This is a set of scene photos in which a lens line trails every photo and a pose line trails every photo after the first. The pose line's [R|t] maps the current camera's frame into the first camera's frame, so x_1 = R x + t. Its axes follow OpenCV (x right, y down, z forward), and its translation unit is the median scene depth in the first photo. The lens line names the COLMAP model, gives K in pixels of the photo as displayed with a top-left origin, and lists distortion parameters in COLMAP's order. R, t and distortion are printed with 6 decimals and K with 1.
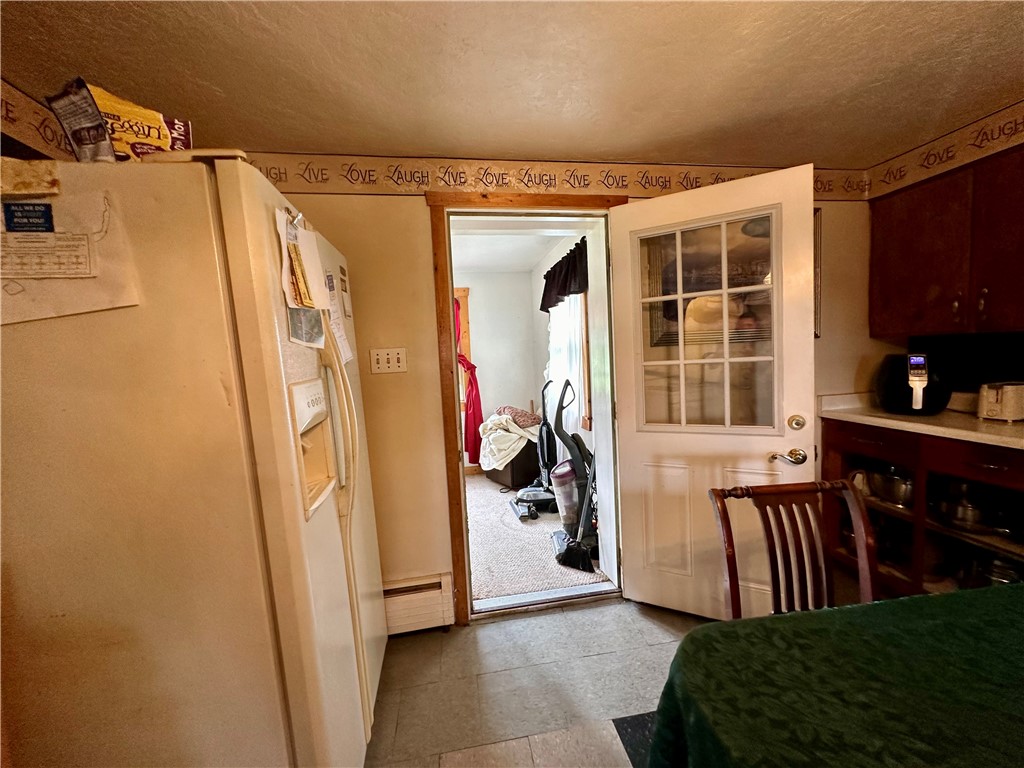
lens RADIAL K [[407.8, 0, 512.0], [0, 407.8, 384.0], [0, 0, 1]] dist [-0.003273, 0.001392]
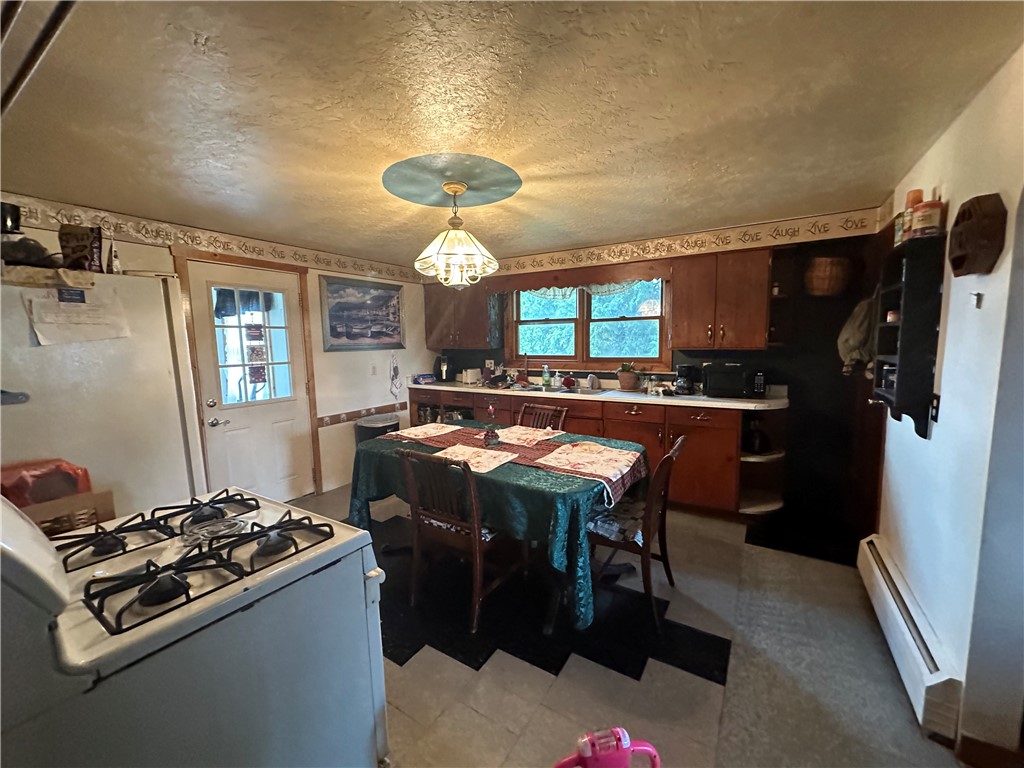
lens RADIAL K [[407.8, 0, 514.6], [0, 407.8, 381.8], [0, 0, 1]] dist [-0.003273, 0.001392]
pose [[0.655791, -0.039338, 0.753916, -0.509399], [0.038429, 0.999086, 0.018703, 0.041569], [-0.753963, 0.016707, 0.656704, -0.883033]]
